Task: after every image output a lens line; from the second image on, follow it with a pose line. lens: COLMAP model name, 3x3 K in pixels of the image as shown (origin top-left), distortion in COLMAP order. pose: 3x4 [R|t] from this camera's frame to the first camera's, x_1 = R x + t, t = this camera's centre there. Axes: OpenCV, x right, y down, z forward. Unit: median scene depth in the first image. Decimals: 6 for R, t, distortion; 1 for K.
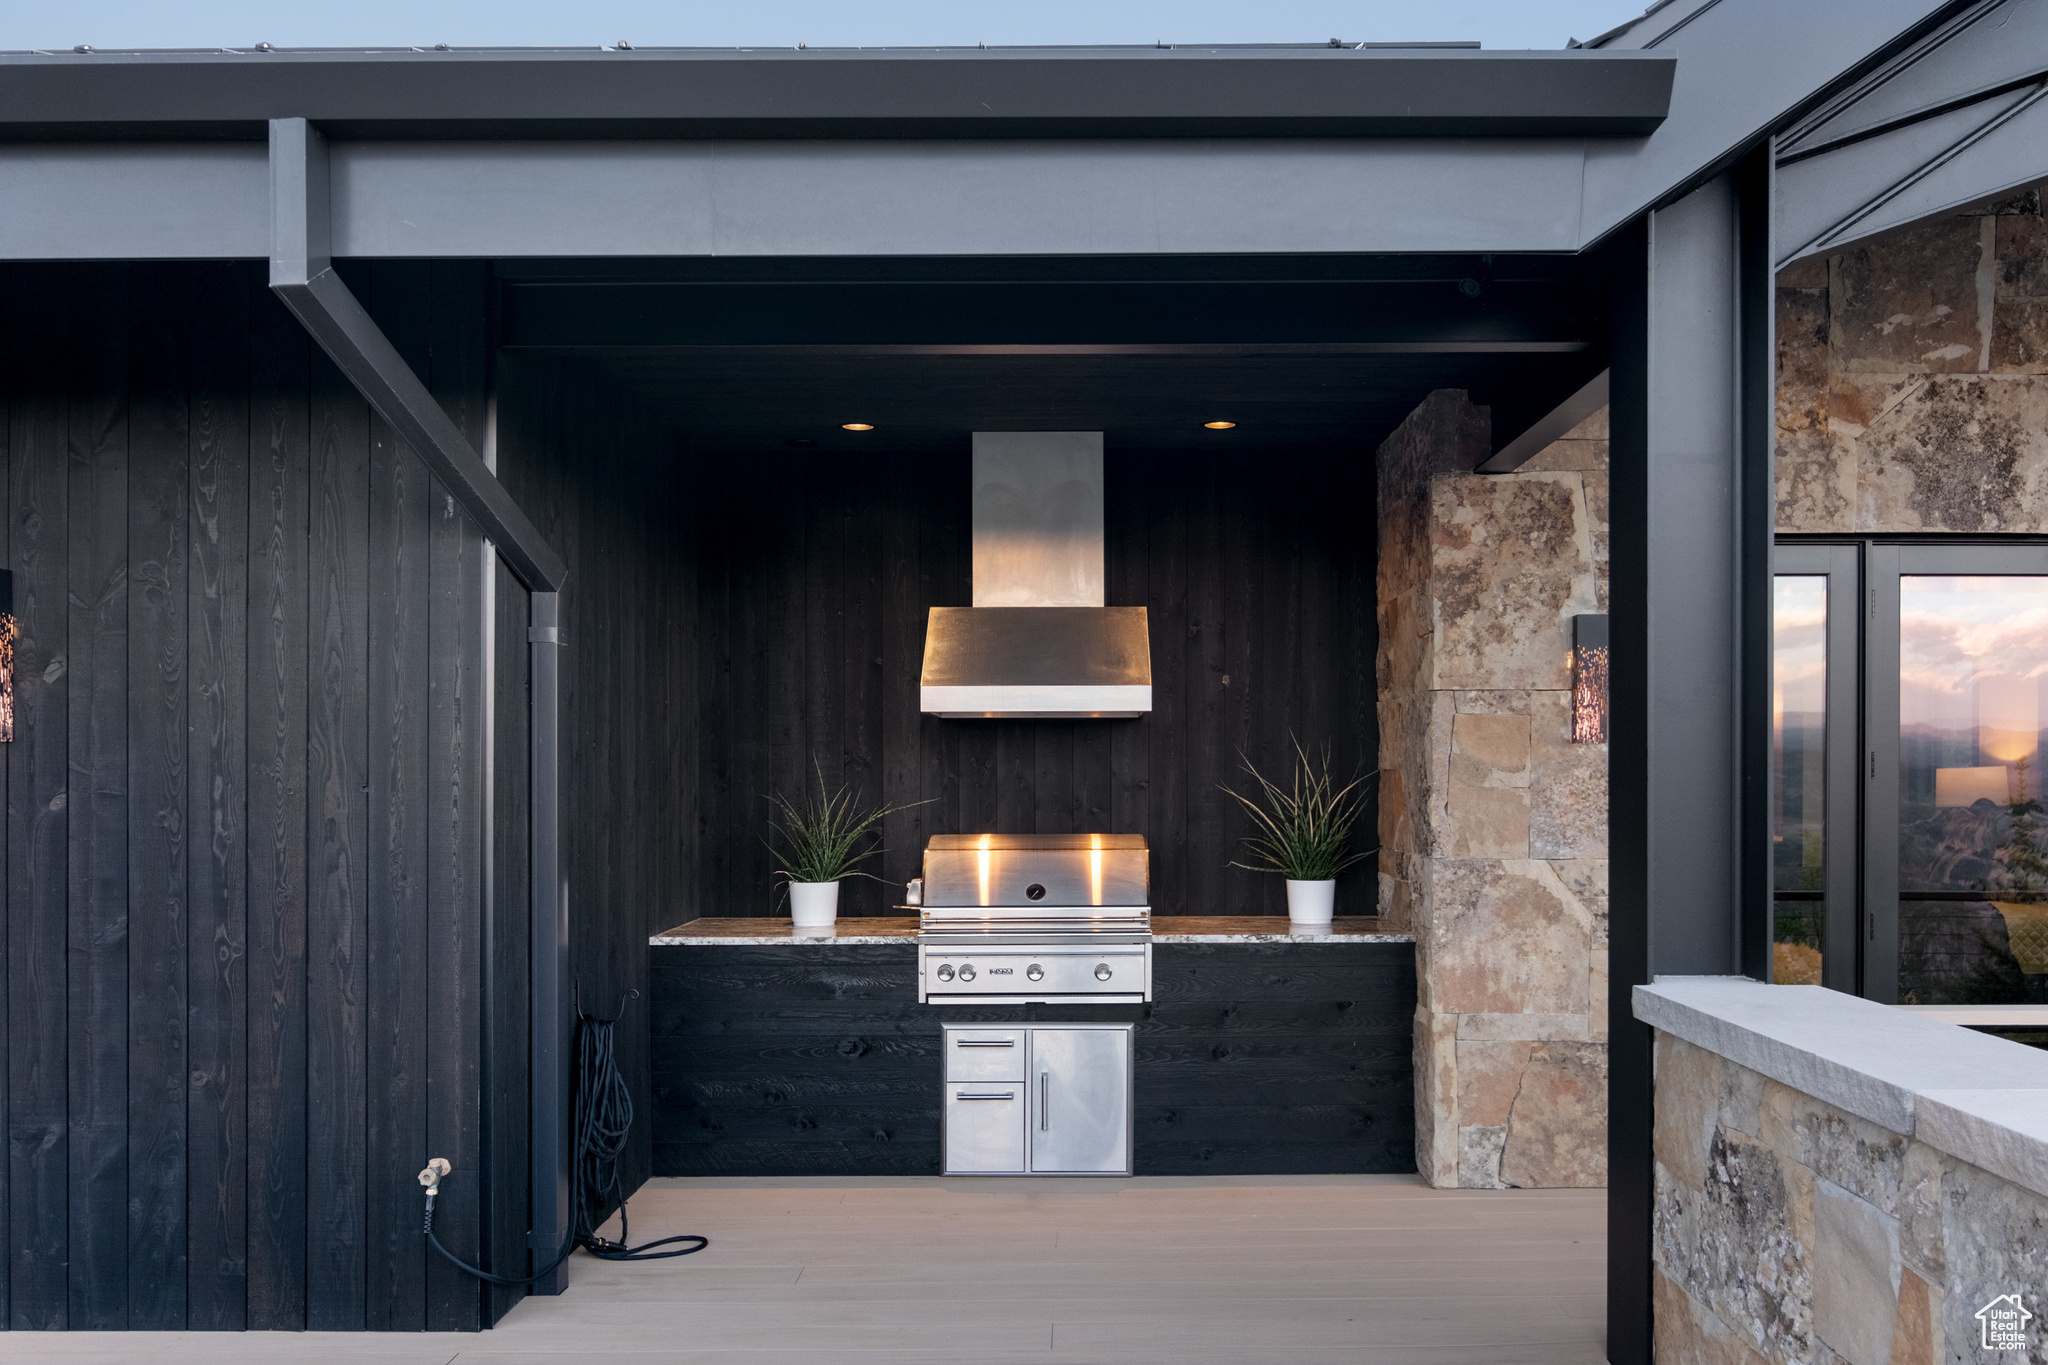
lens RADIAL K [[1491.2, 0, 1027.6], [0, 1491.2, 778.9], [0, 0, 1]] dist [-0.003999, -0.010017]
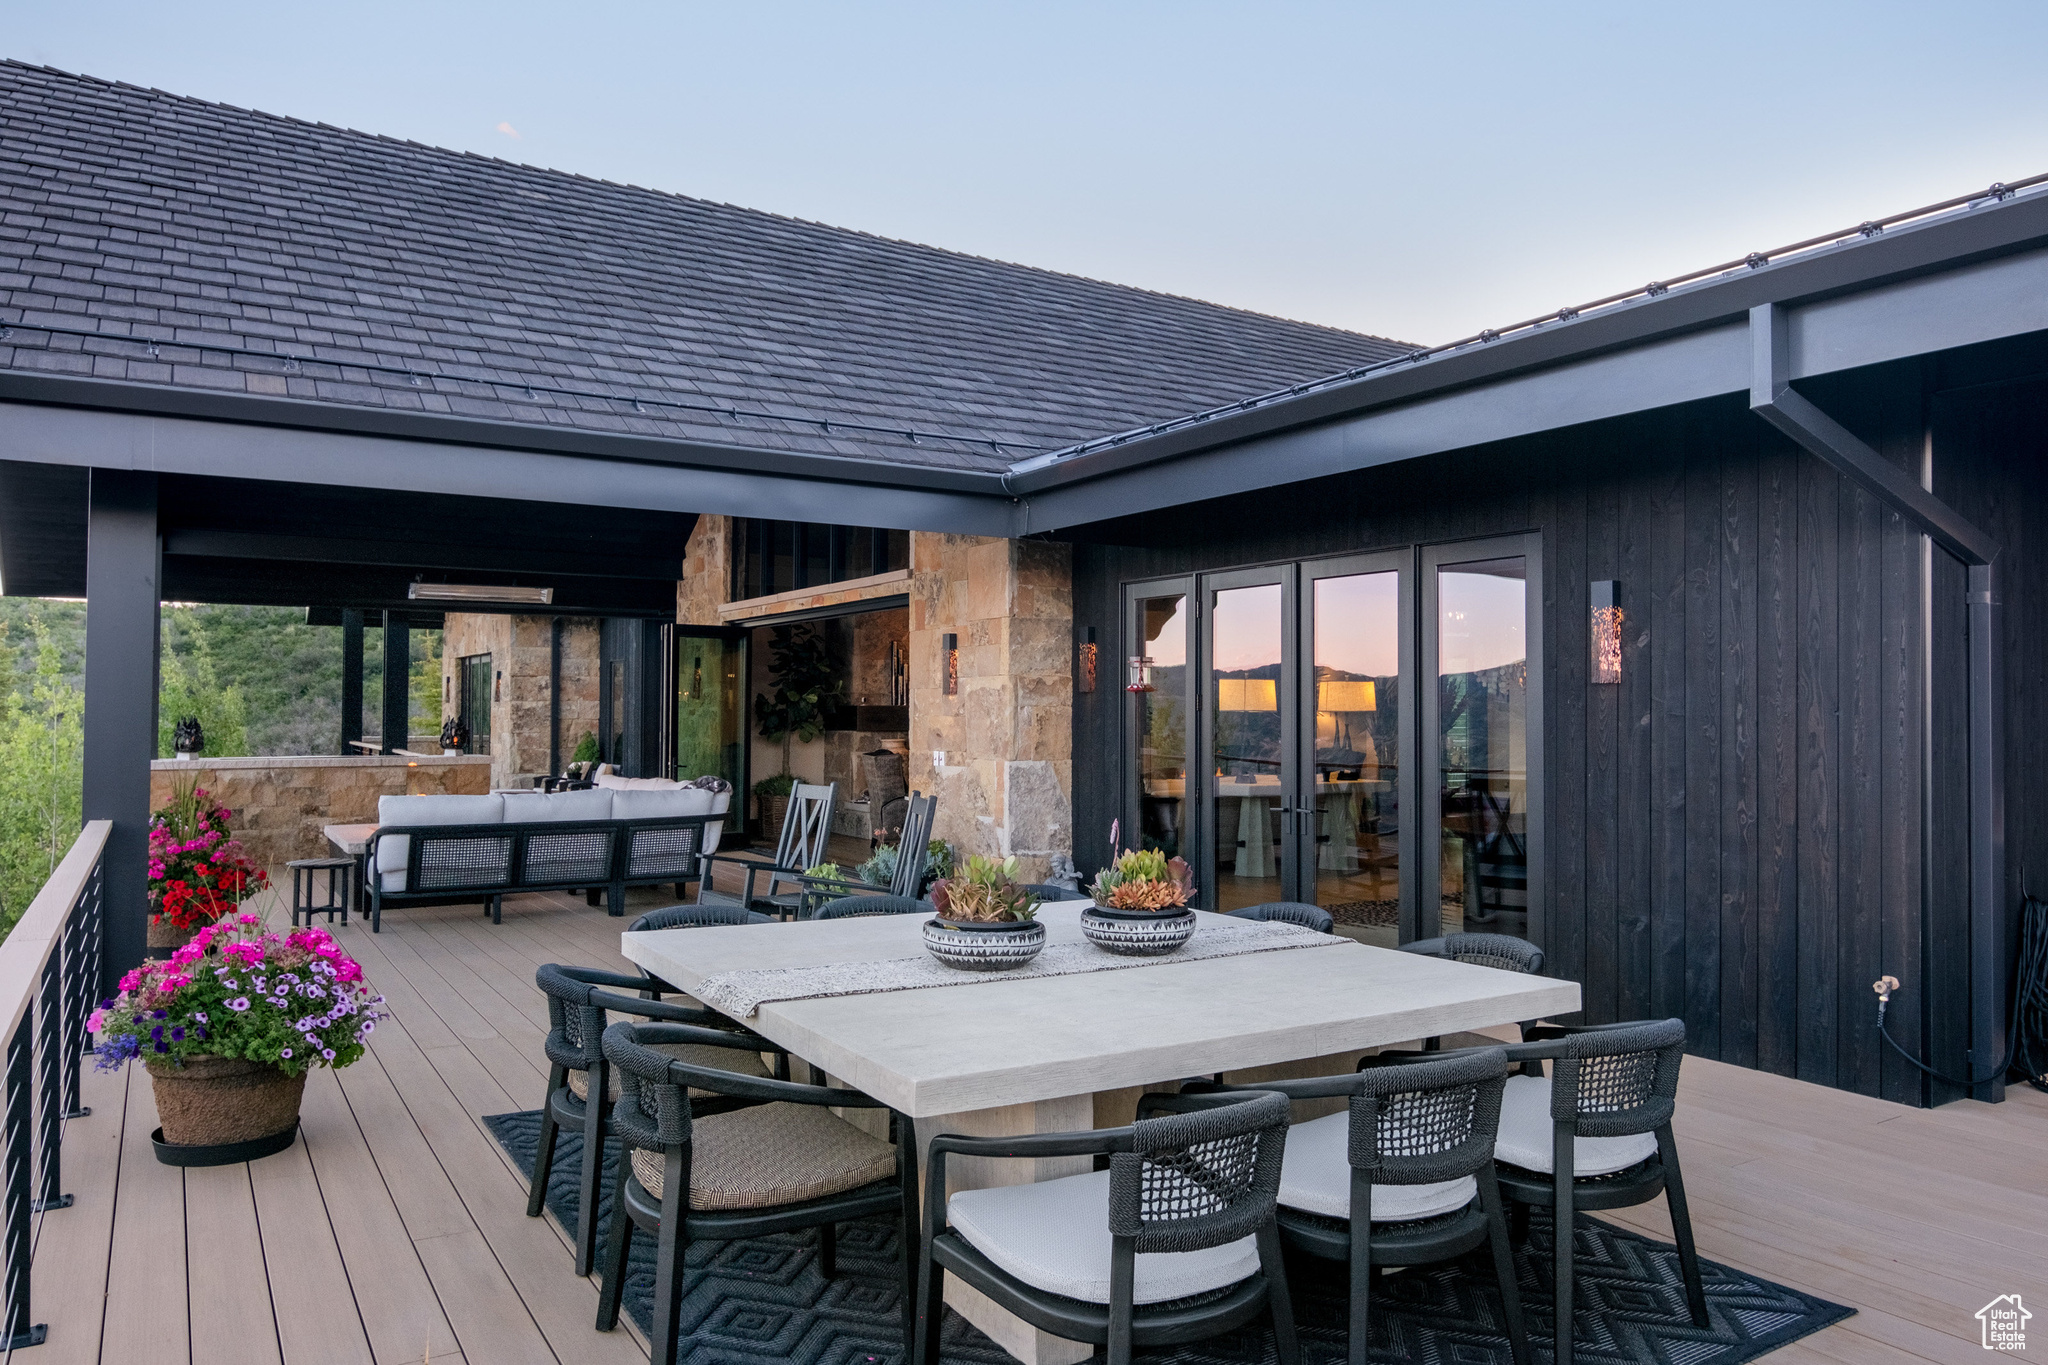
lens RADIAL K [[1408.4, 0, 1024.0], [0, 1408.4, 682.5], [0, 0, 1]] dist [-0.002856, -0.001830]
pose [[0.520517, -0.011897, -0.853768, 0.316302], [-0.010012, 0.999749, -0.020035, 0.012739], [0.853793, 0.018976, 0.520267, -0.394113]]
